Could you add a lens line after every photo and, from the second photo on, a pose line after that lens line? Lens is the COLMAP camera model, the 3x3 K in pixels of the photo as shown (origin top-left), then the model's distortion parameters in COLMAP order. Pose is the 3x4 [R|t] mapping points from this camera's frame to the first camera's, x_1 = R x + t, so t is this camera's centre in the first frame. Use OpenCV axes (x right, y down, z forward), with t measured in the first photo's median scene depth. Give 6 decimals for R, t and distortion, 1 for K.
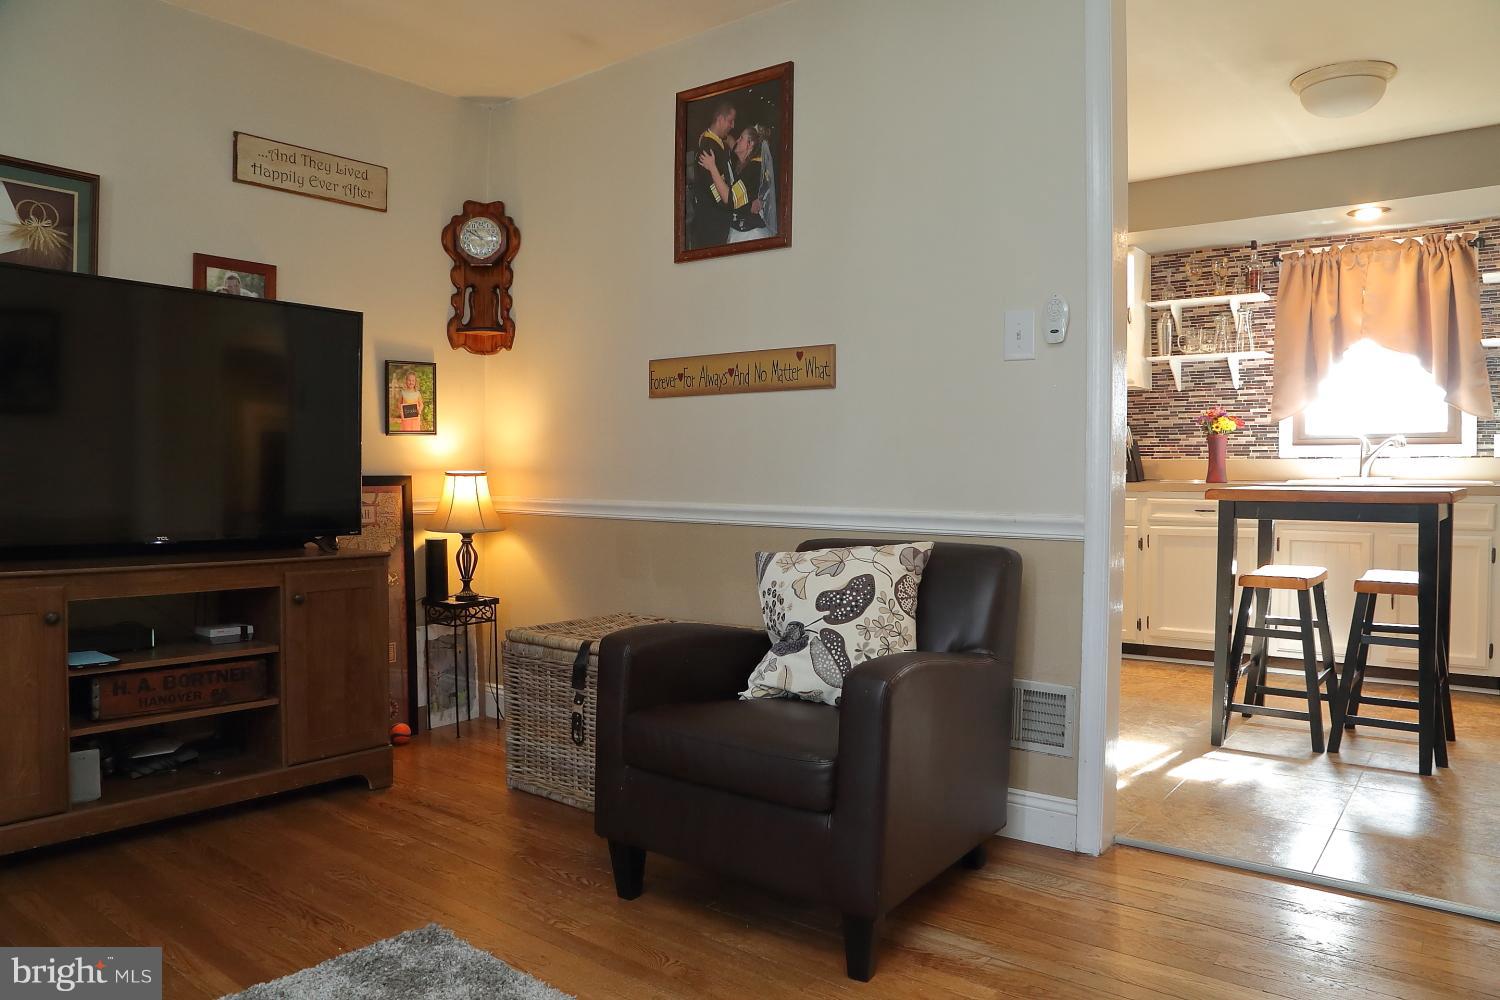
lens RADIAL K [[1029.9, 0, 746.9], [0, 1029.9, 498.4], [0, 0, 1]] dist [-0.102856, 0.050682]
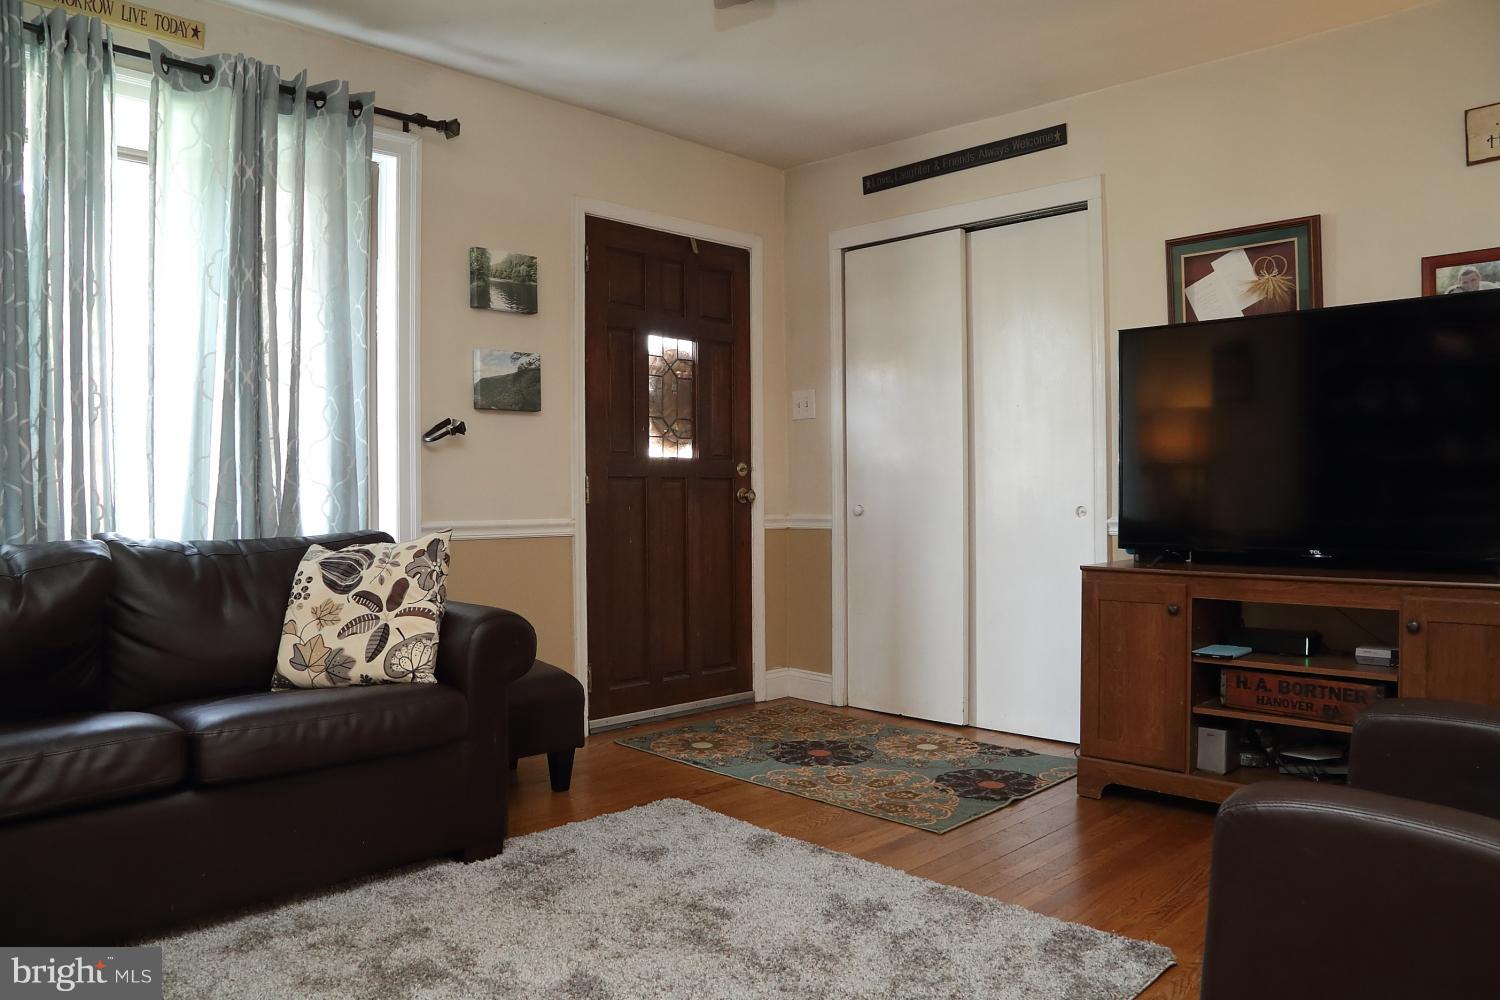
lens RADIAL K [[1029.9, 0, 743.6], [0, 1029.9, 513.3], [0, 0, 1]] dist [-0.102856, 0.050682]
pose [[-0.107211, 0.003601, -0.994230, 0.458703], [-0.016868, 0.999843, 0.005441, 0.003605], [0.994093, 0.017354, -0.107133, 0.465000]]
